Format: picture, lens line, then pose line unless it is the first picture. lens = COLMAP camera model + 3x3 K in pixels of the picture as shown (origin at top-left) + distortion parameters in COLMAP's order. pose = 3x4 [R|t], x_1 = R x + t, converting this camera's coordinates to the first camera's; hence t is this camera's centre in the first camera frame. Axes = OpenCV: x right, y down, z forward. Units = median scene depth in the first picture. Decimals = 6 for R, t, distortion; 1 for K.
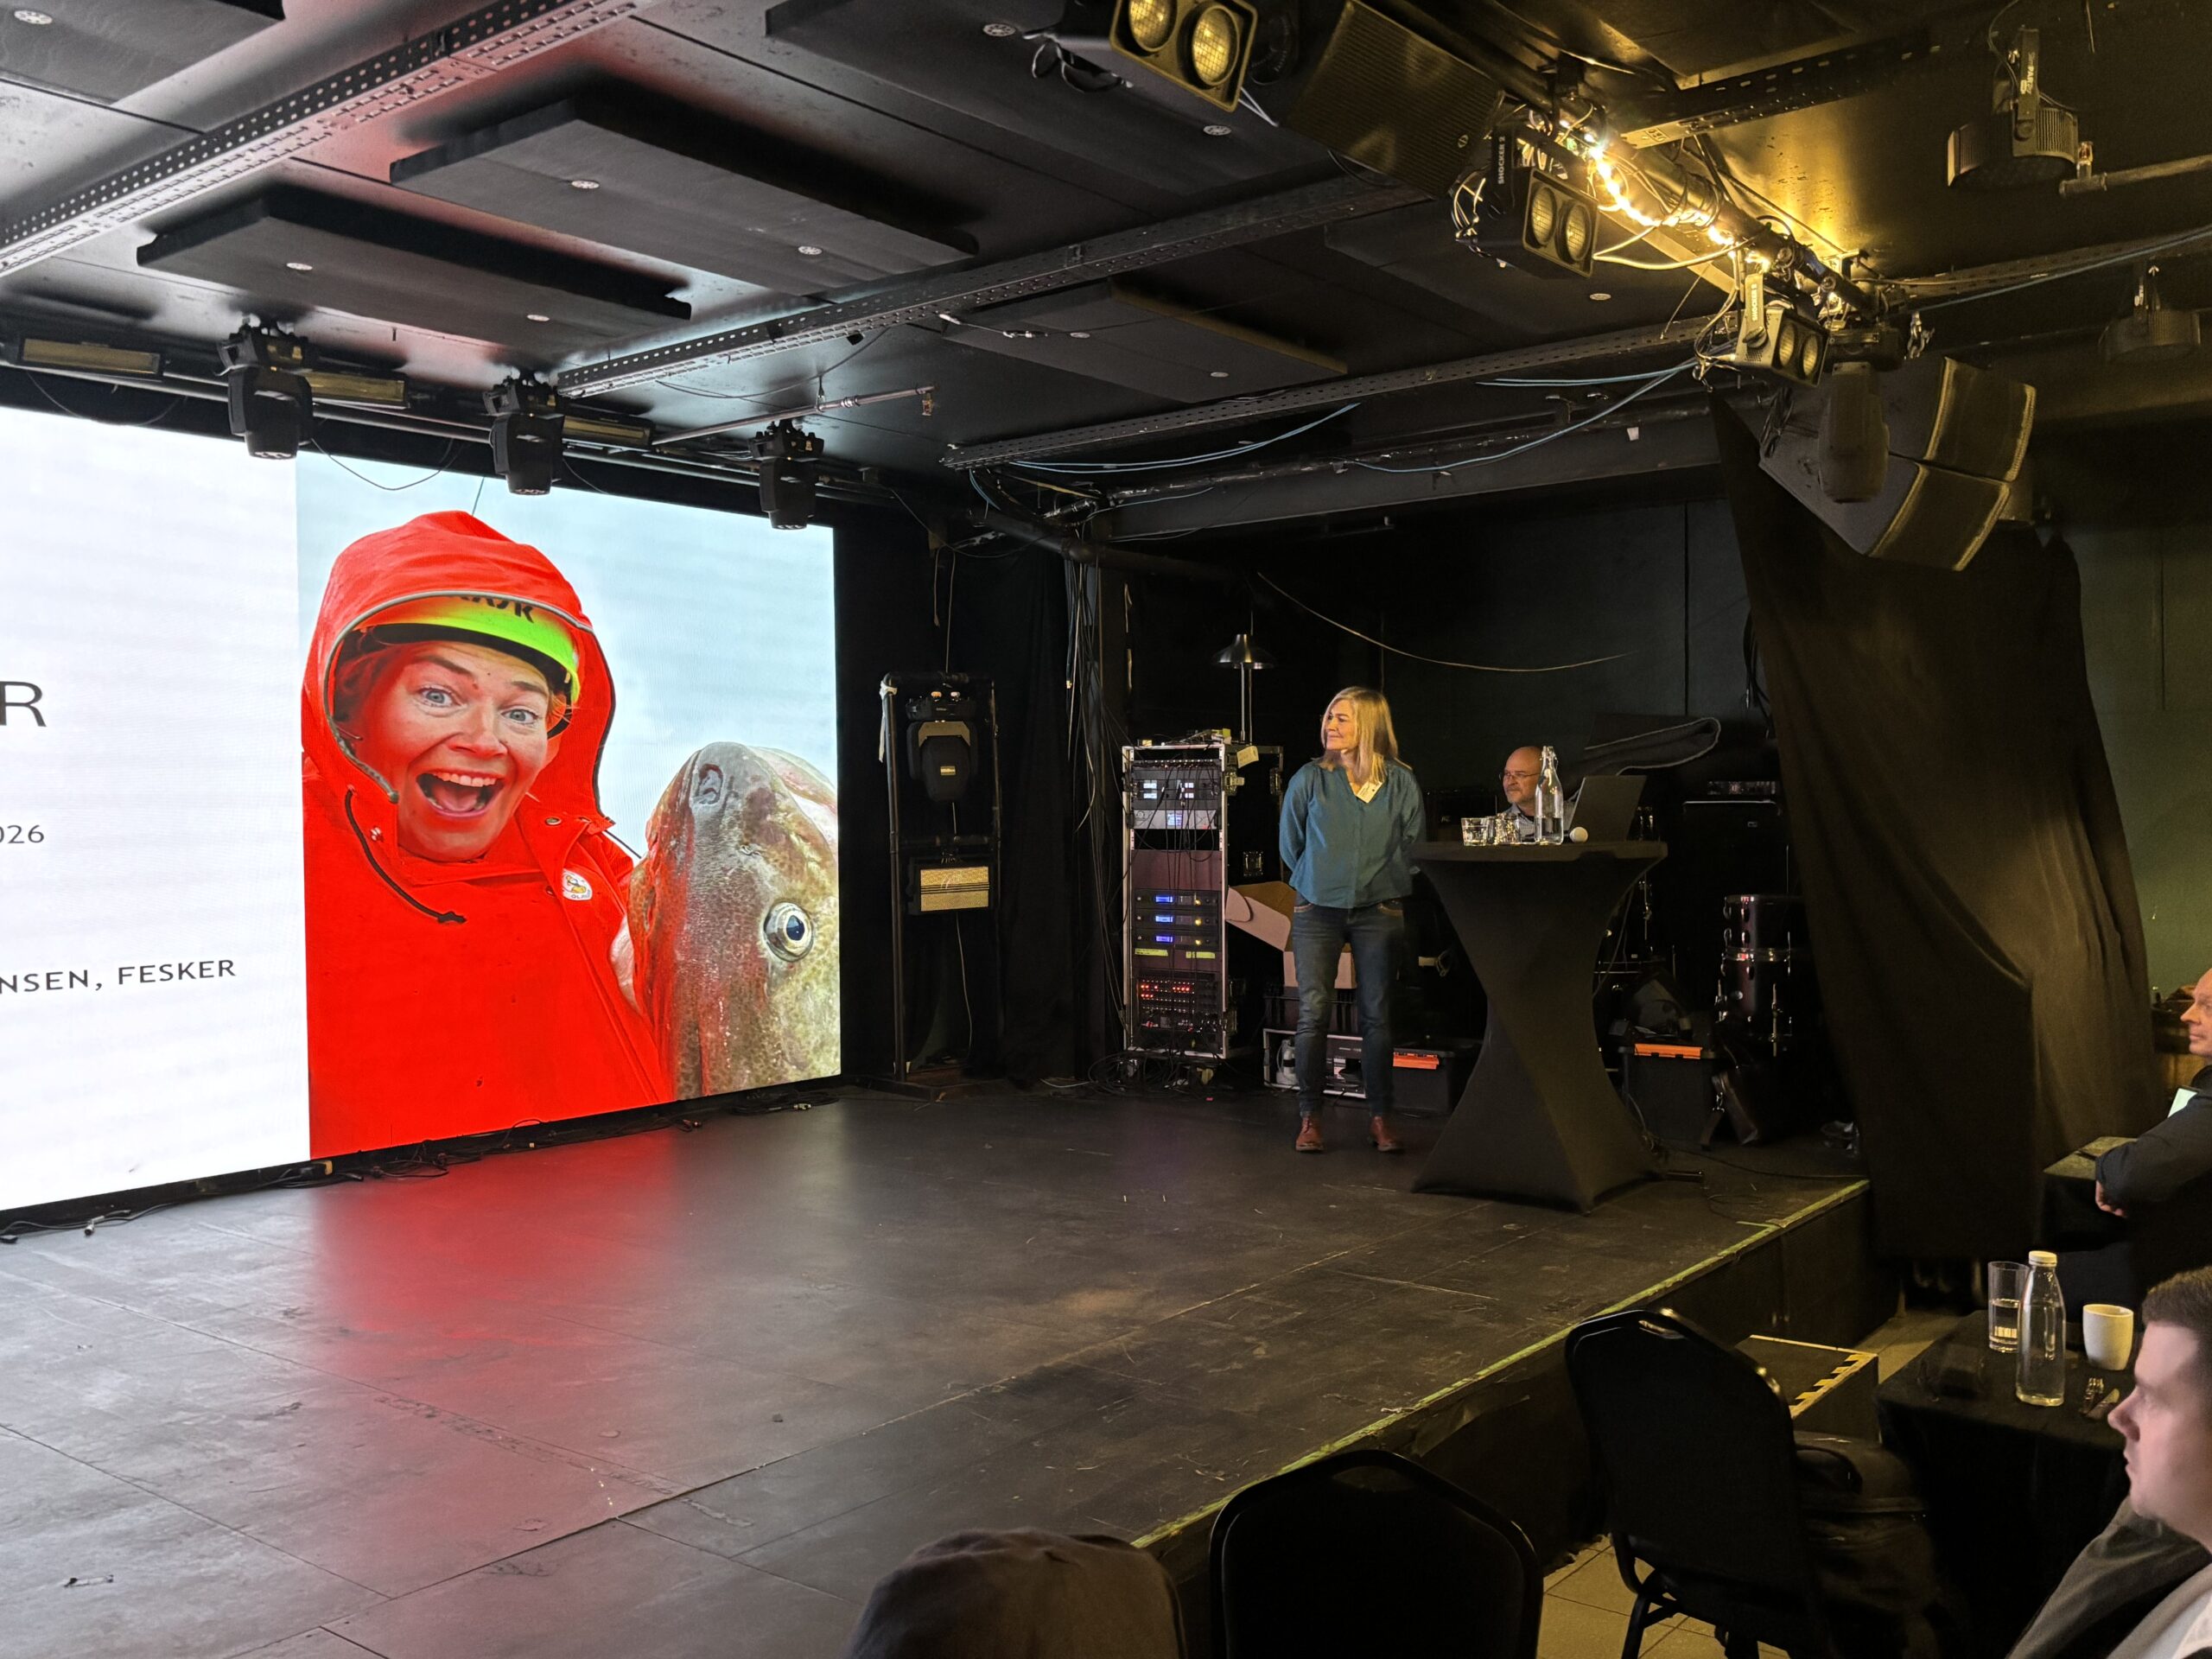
lens RADIAL K [[1945.8, 0, 1114.9], [0, 1945.8, 851.5], [0, 0, 1]] dist [0.071753, -0.076692]
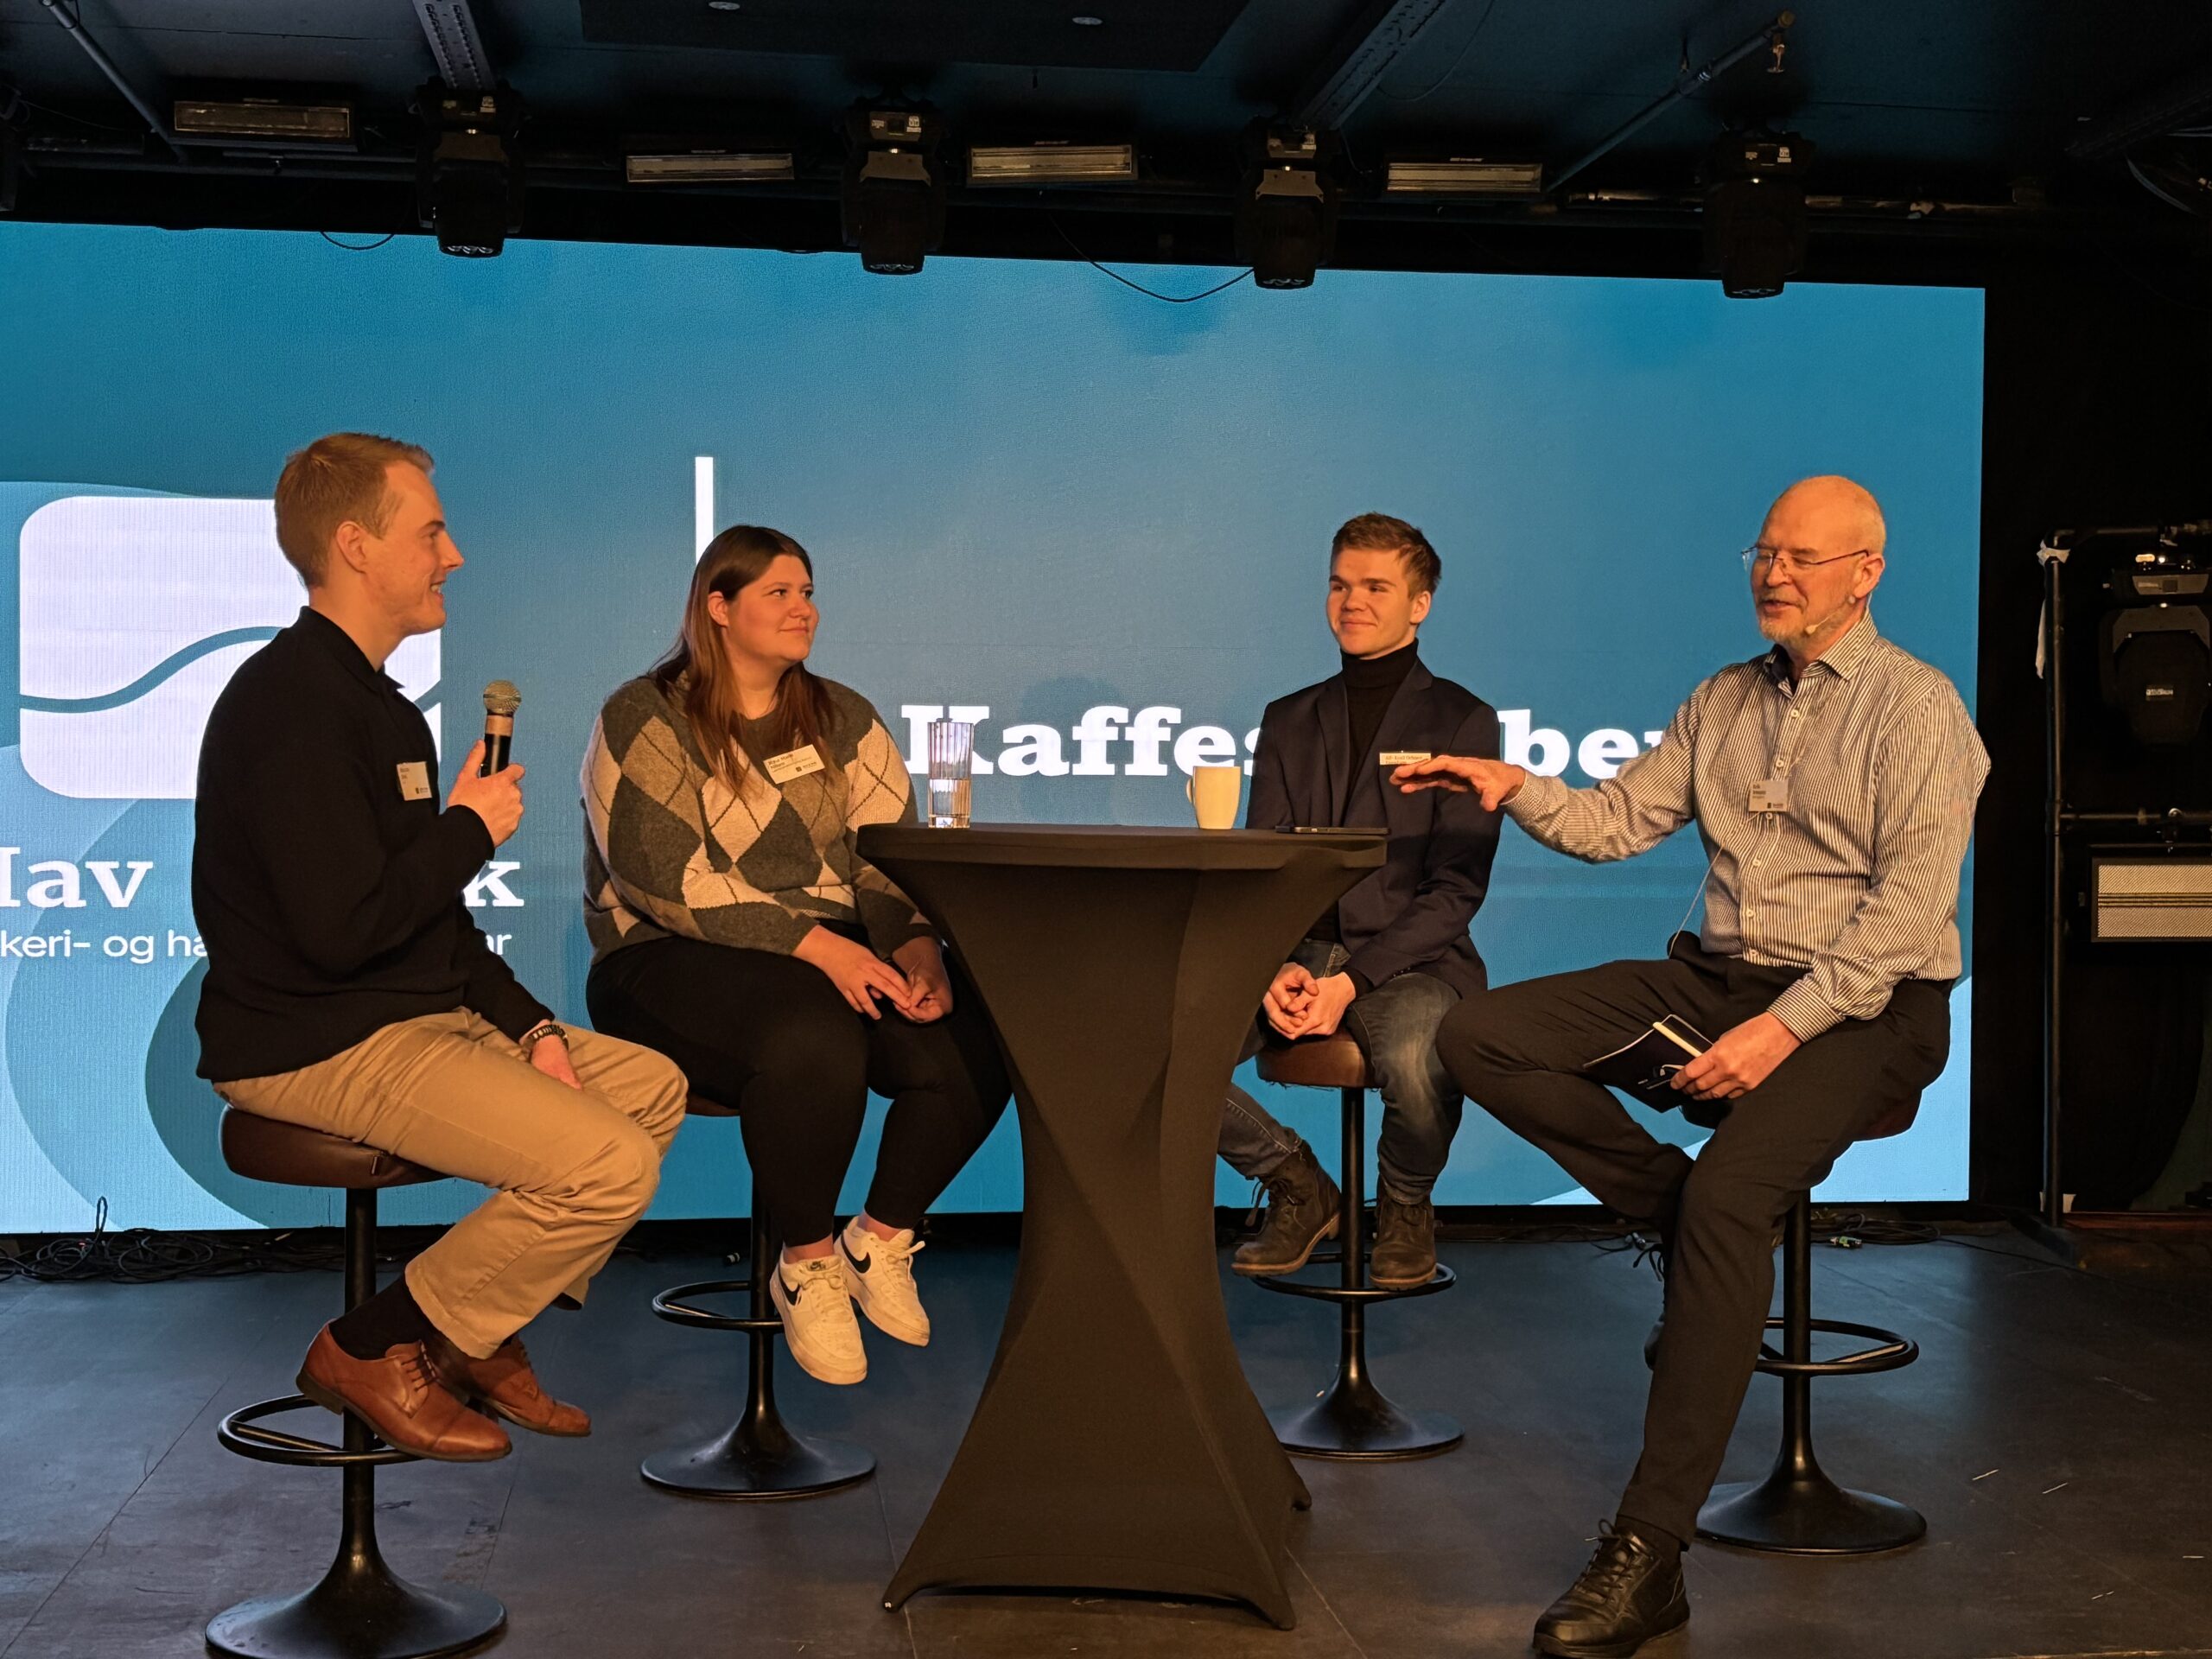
lens RADIAL K [[2780.7, 0, 1097.6], [0, 2780.7, 874.2], [0, 0, 1]] dist [0.009890, 0.000000]
pose [[0.725757, 0.043113, -0.686599, 0.369072], [-0.031943, 0.999070, 0.028969, -0.003689], [0.687210, 0.000907, 0.726459, 0.288577]]
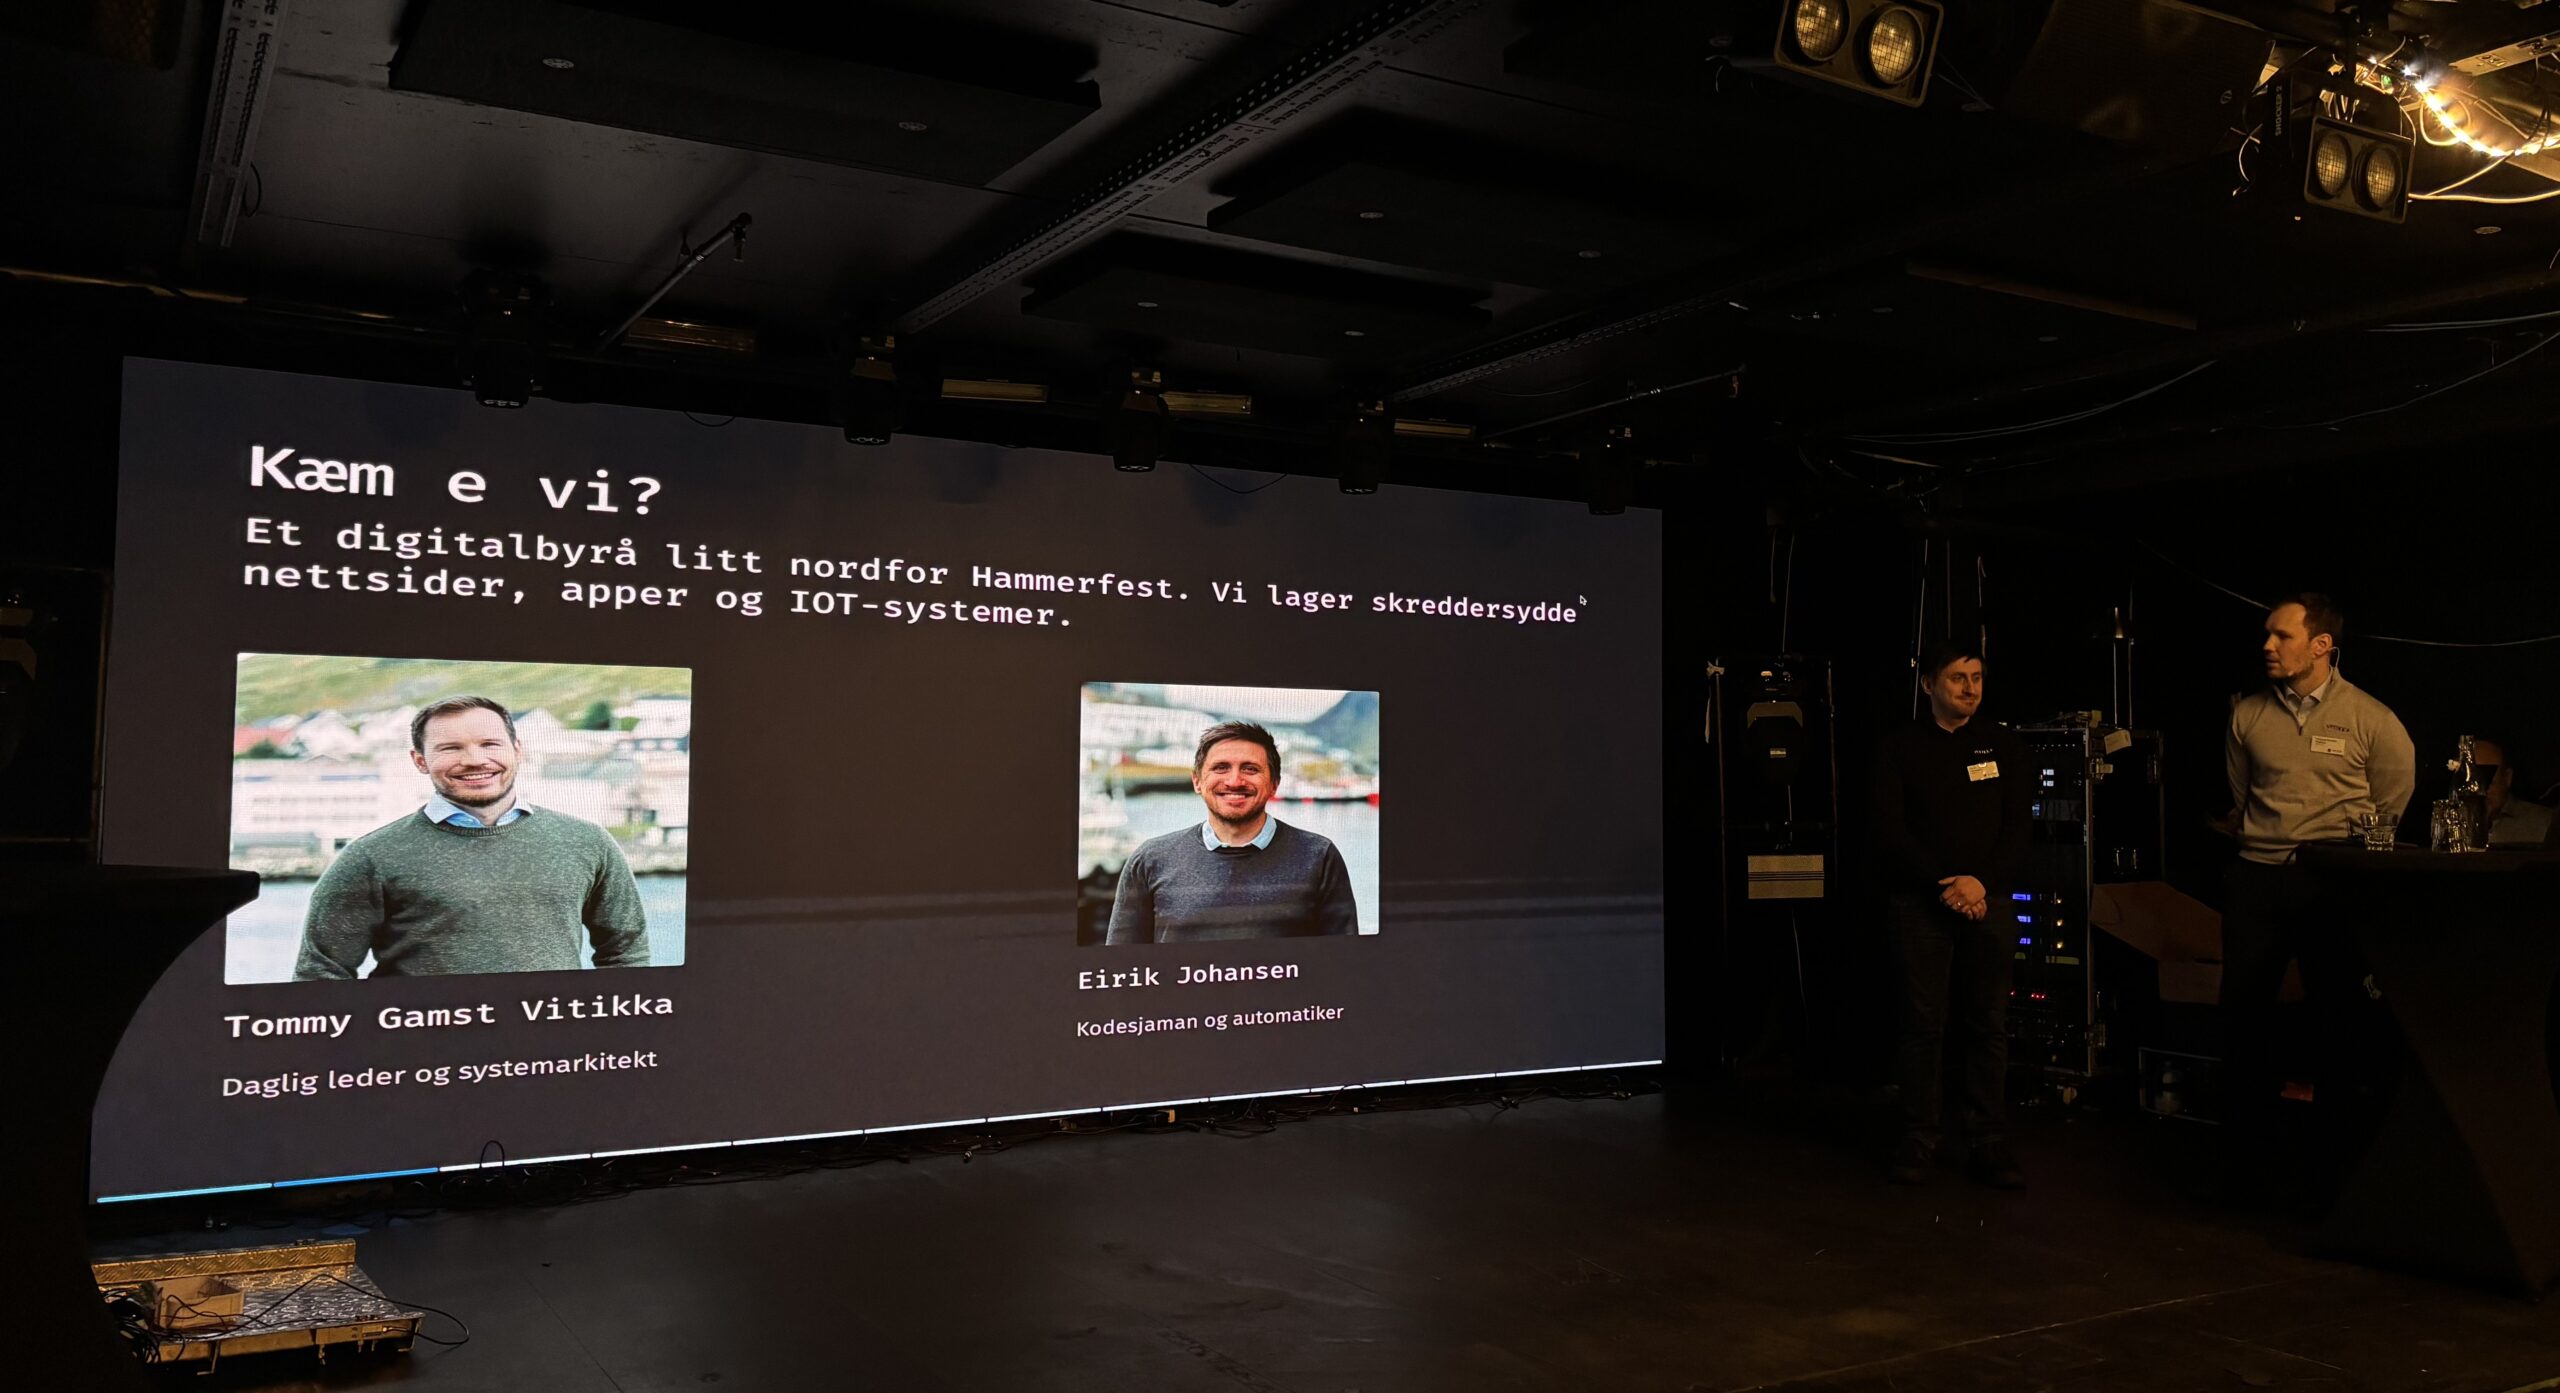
lens RADIAL K [[2005.7, 0, 1304.4], [0, 2005.7, 671.5], [0, 0, 1]] dist [0.035599, -0.009662]
pose [[0.936596, -0.003233, -0.350396, 0.064234], [-0.024761, 0.996847, -0.075383, -0.001702], [0.349535, 0.079279, 0.933563, -0.024336]]
